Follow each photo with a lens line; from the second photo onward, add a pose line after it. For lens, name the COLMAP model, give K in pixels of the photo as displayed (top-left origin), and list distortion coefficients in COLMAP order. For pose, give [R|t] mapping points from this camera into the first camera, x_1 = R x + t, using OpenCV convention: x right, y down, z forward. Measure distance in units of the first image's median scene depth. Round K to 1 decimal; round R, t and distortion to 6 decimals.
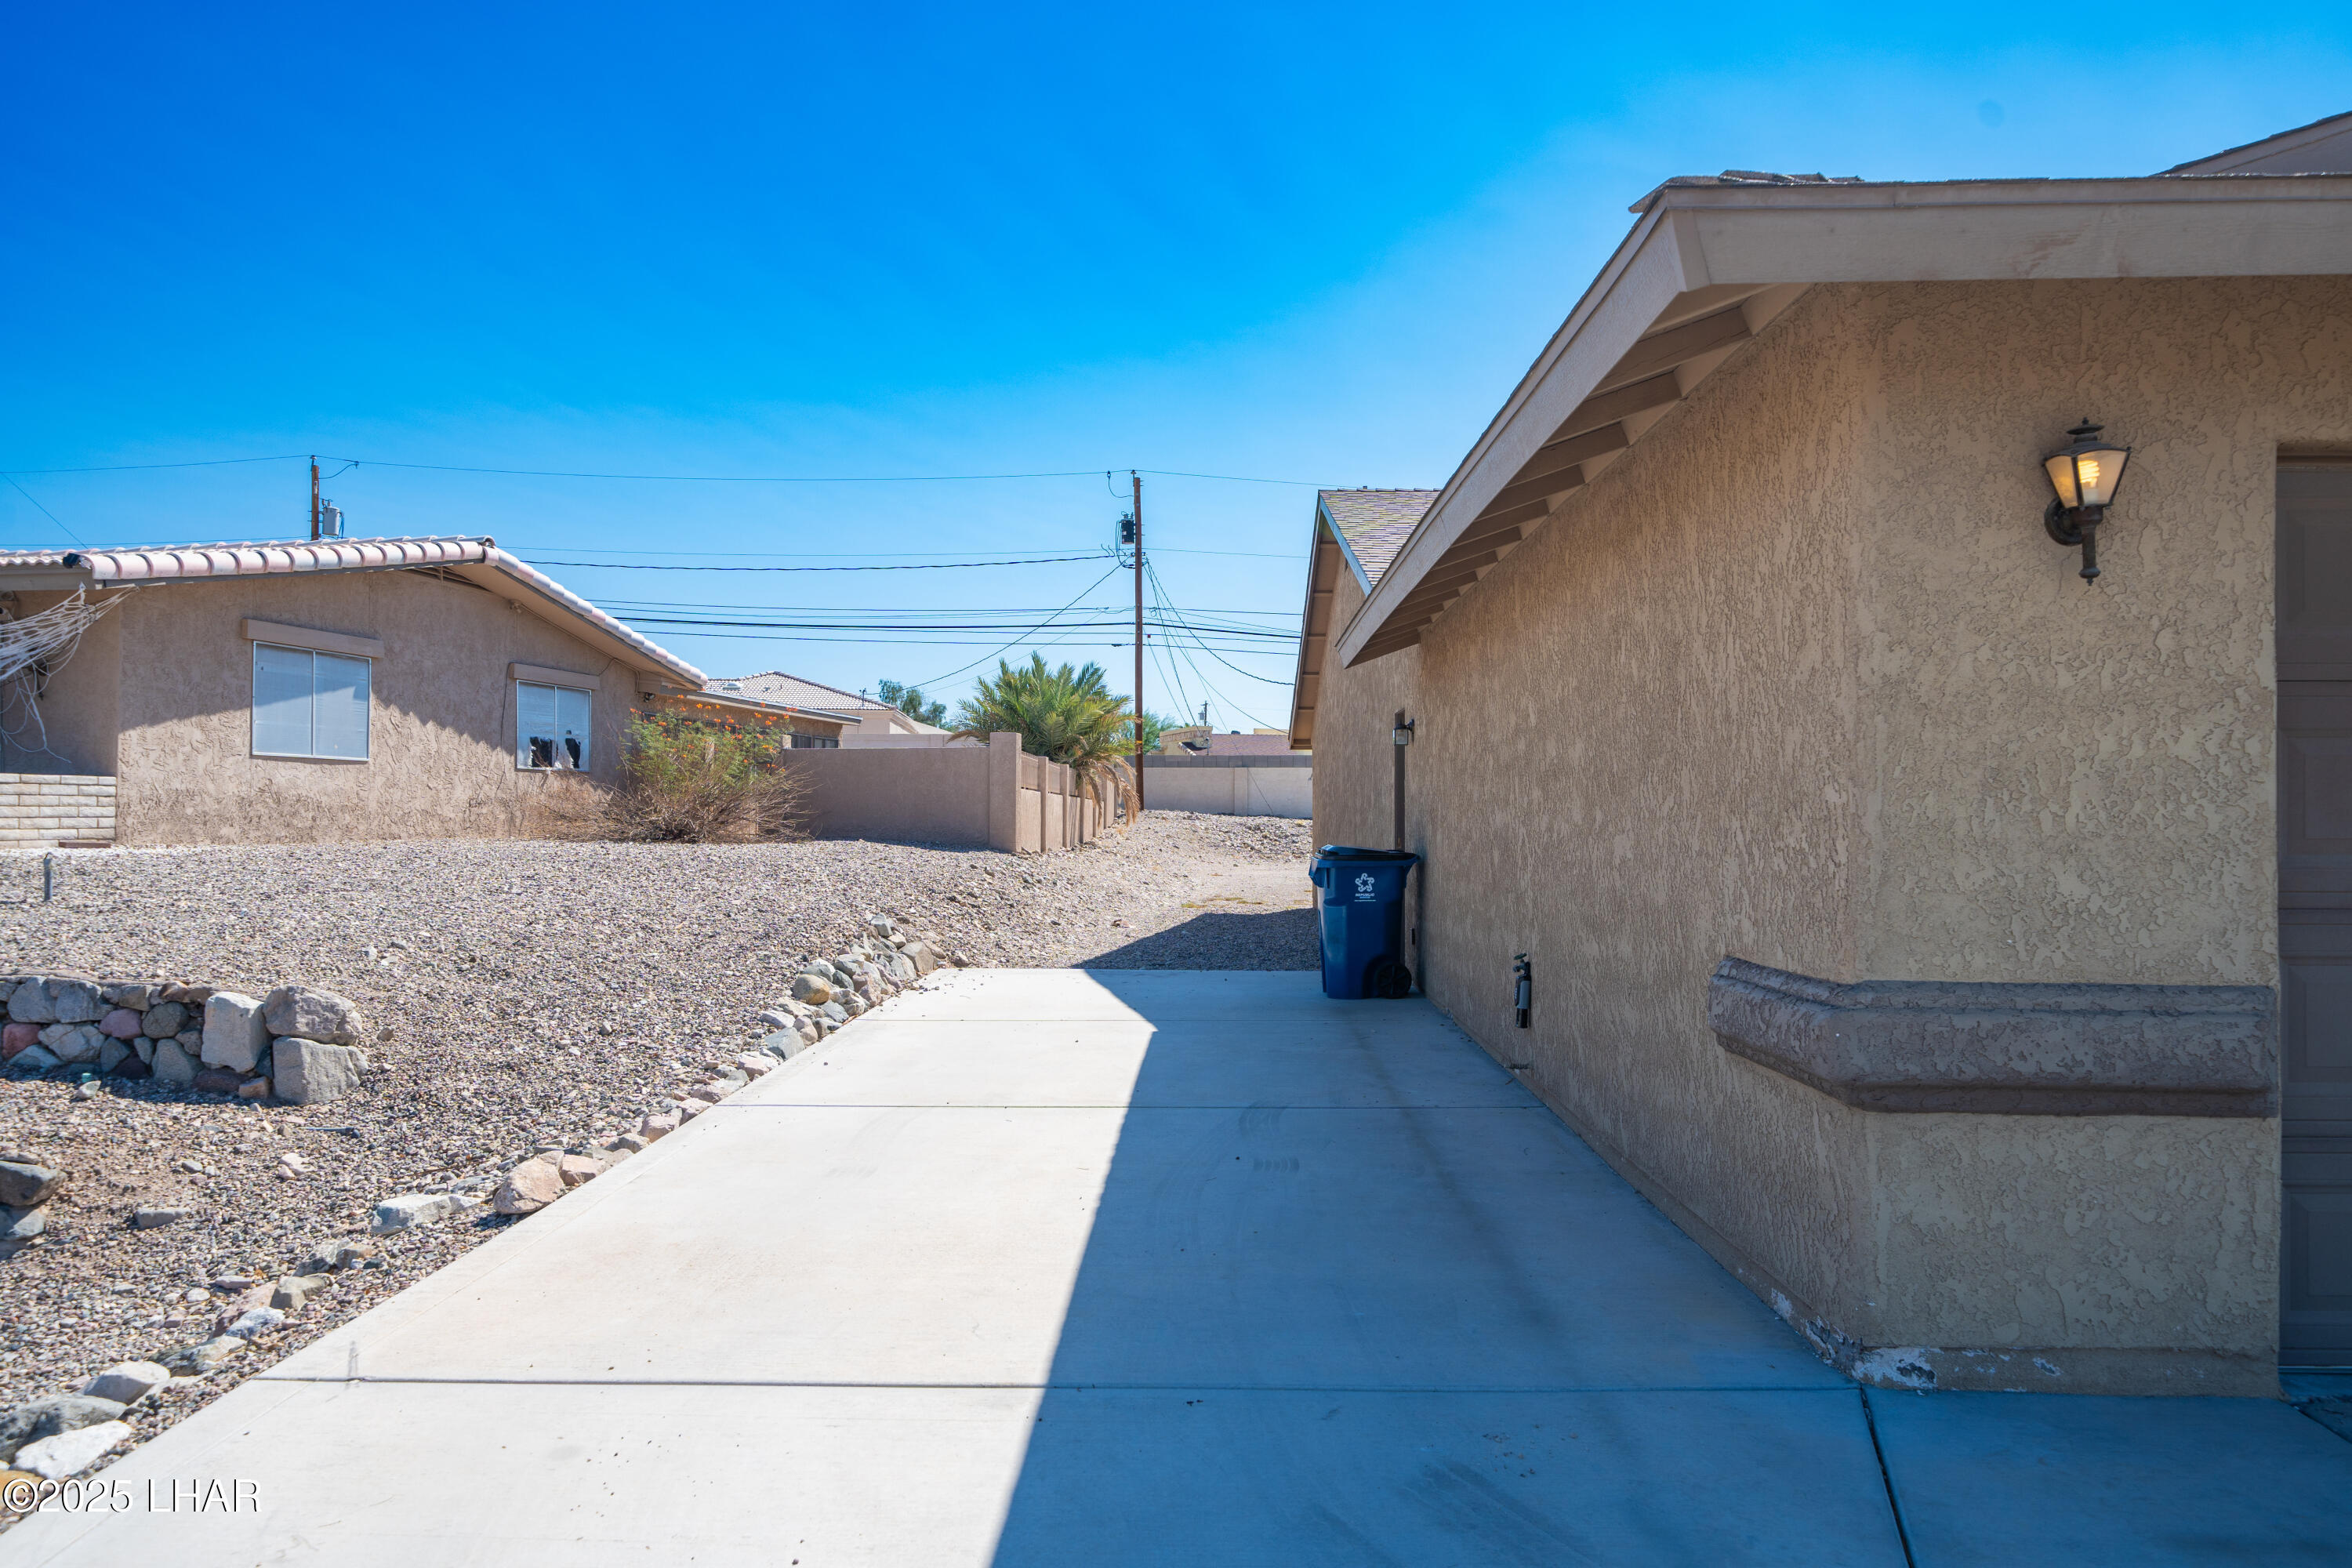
lens RADIAL K [[1591.8, 0, 1181.1], [0, 1591.8, 772.5], [0, 0, 1]] dist [0.001675, 0.000802]
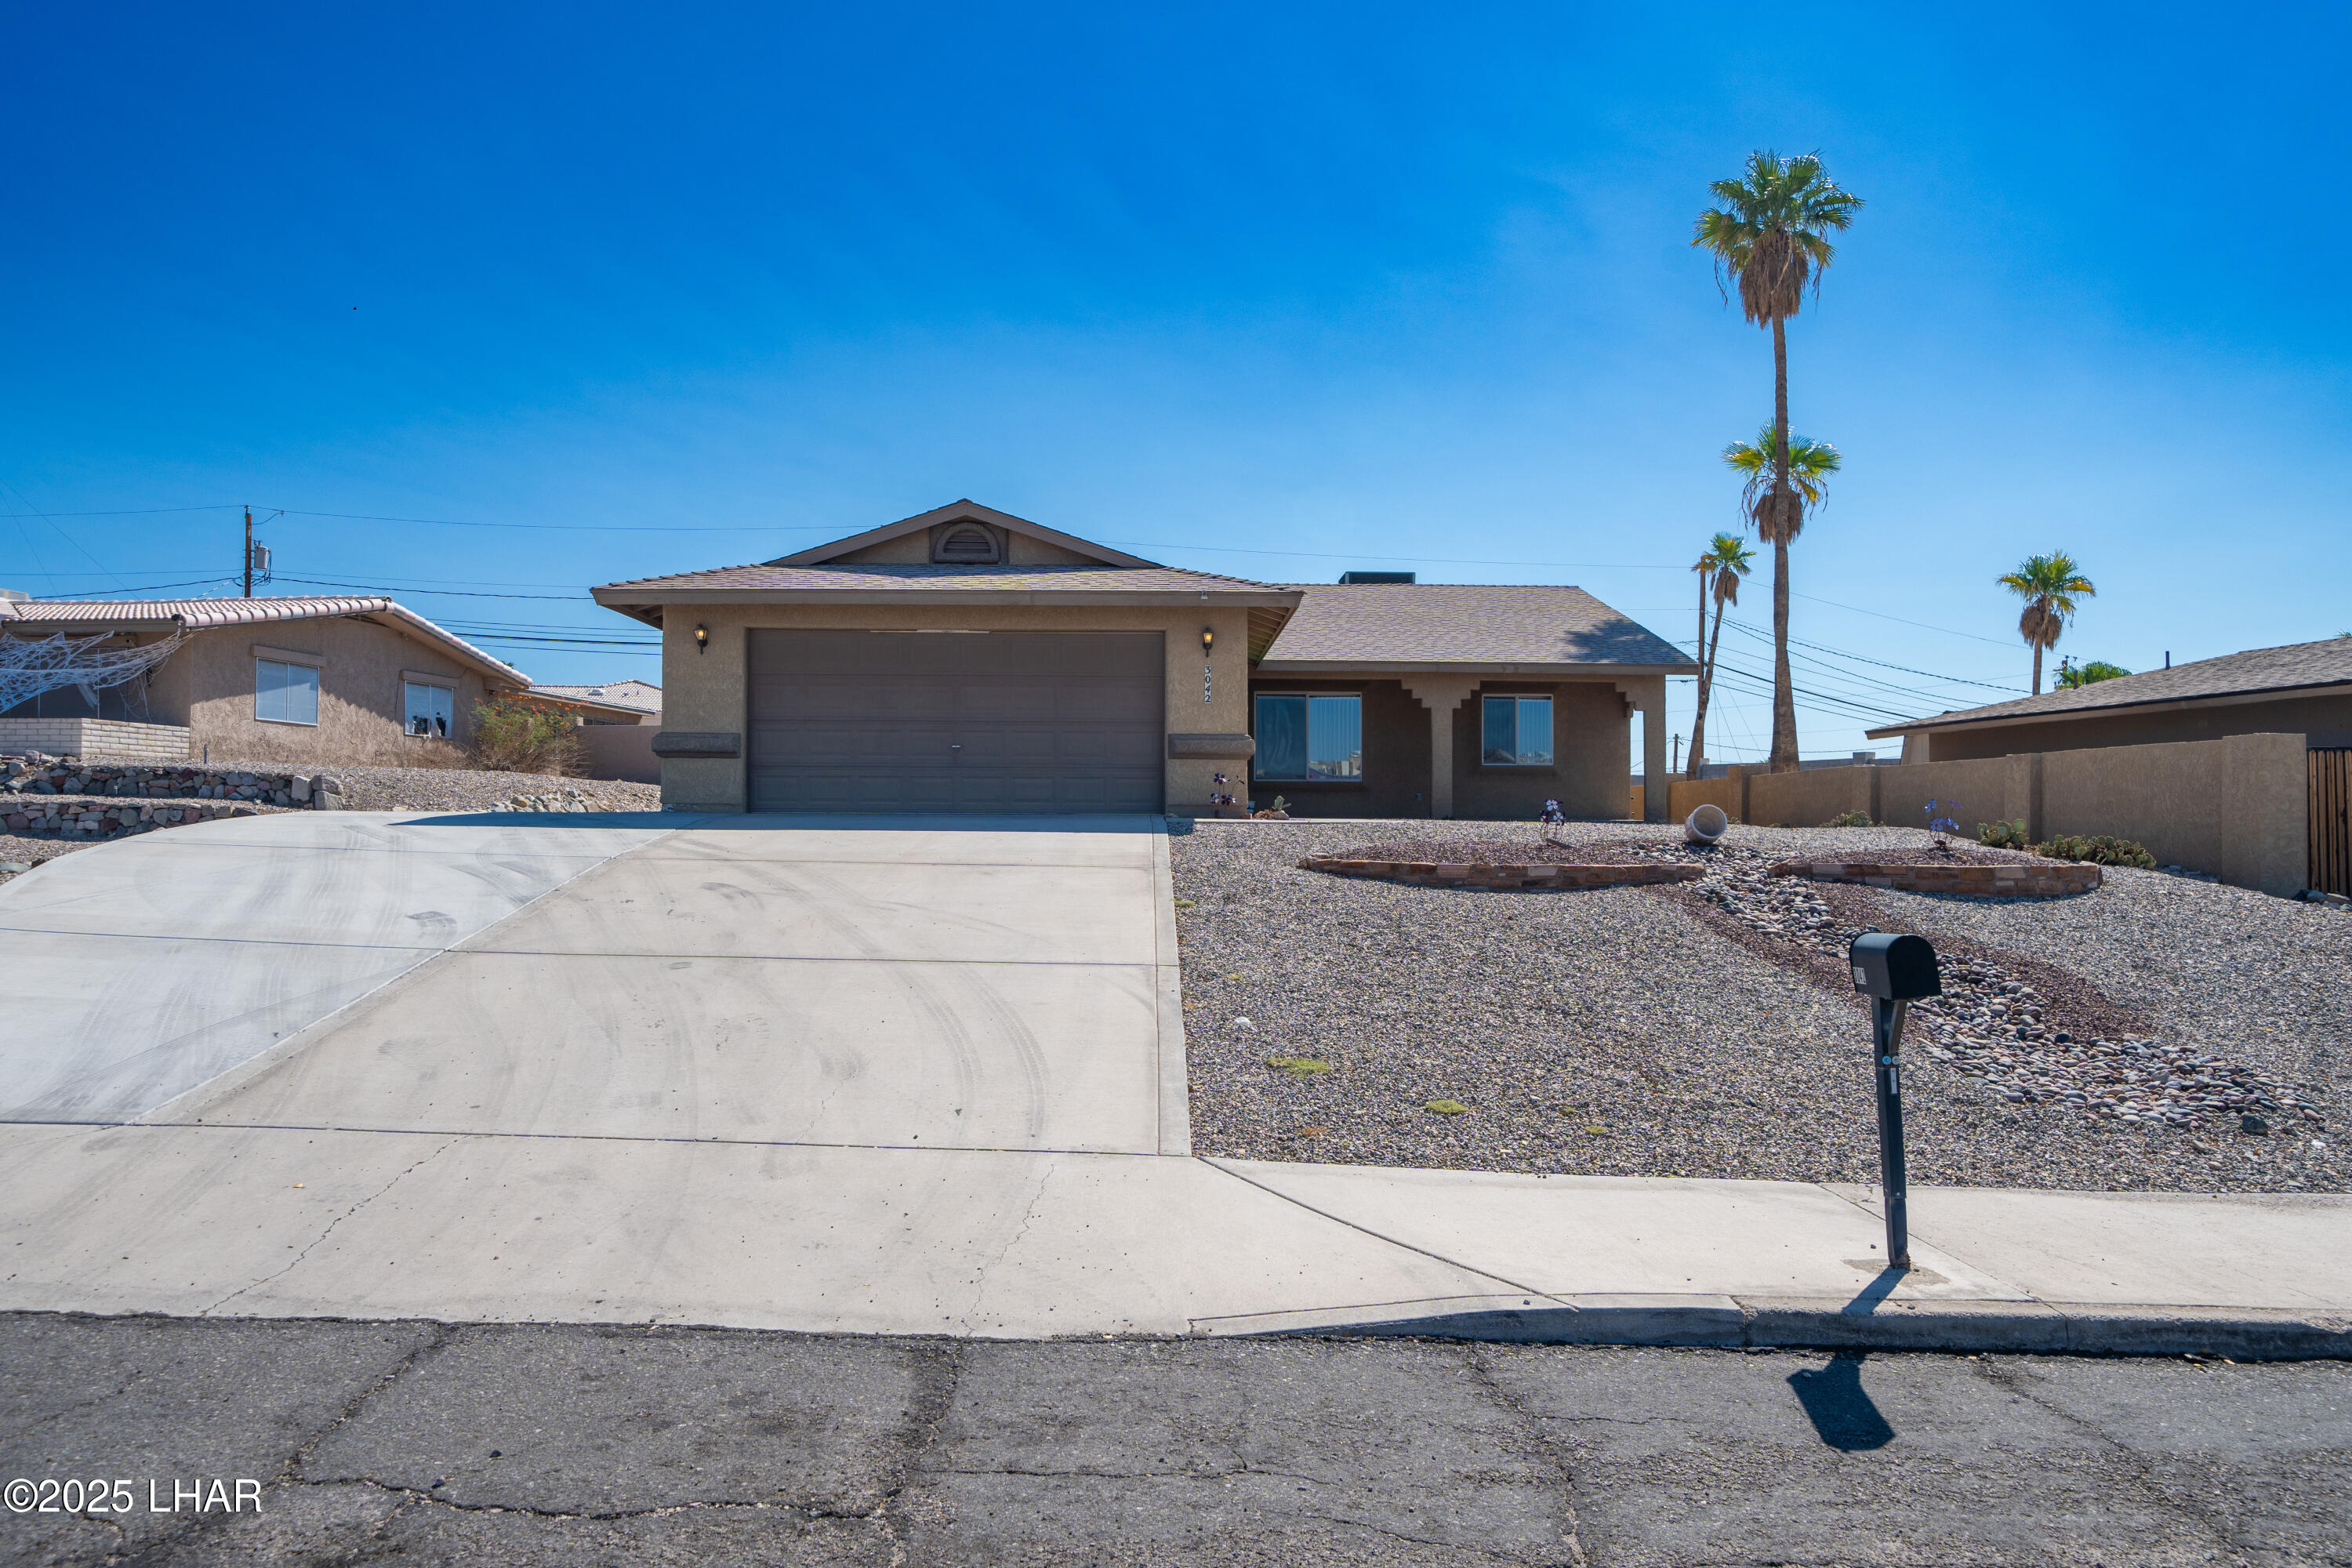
lens RADIAL K [[1615.2, 0, 1178.5], [0, 1615.2, 779.7], [0, 0, 1]] dist [0.000385, 0.002242]
pose [[0.998989, 0.003673, 0.044807, 0.350682], [-0.003437, 0.999980, -0.005335, 0.057807], [-0.044825, 0.005175, 0.998981, -0.804081]]
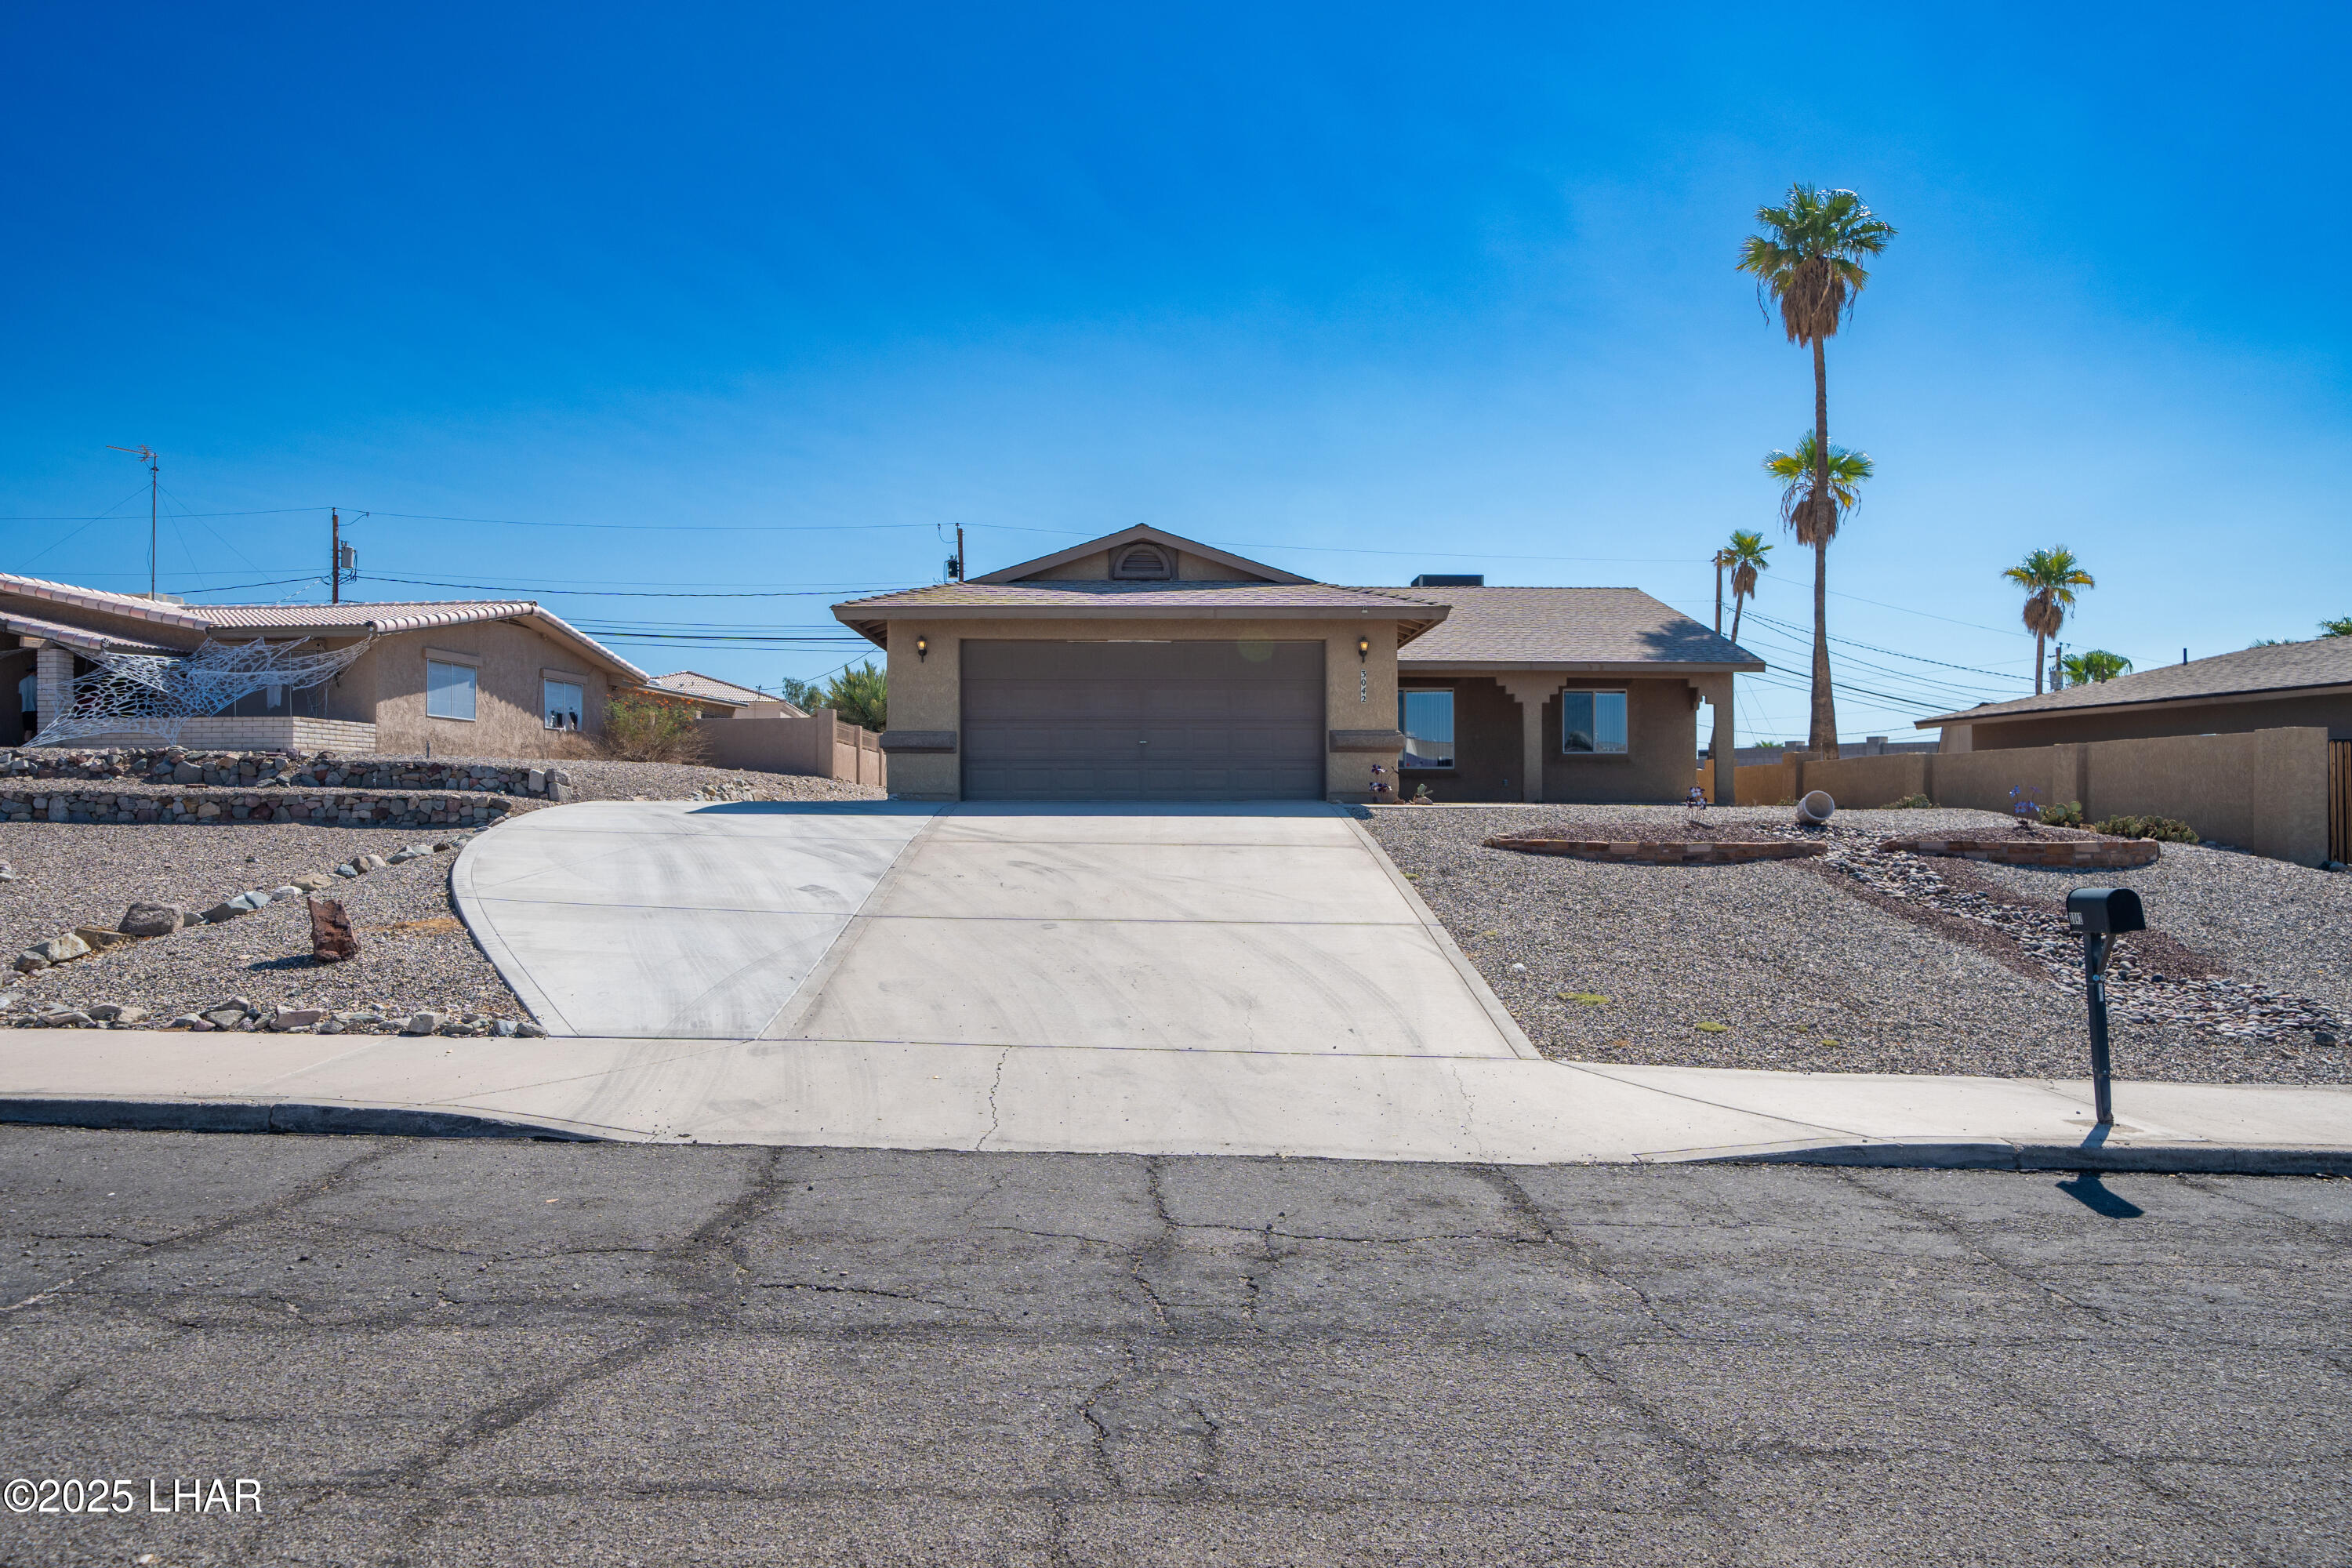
lens RADIAL K [[1589.2, 0, 1176.0], [0, 1589.2, 784.0], [0, 0, 1]] dist [0.003344, 0.000118]
pose [[0.998757, -0.001490, 0.049828, 0.226033], [0.001084, 0.999966, 0.008181, 0.052883], [-0.049839, -0.008117, 0.998724, -0.922347]]
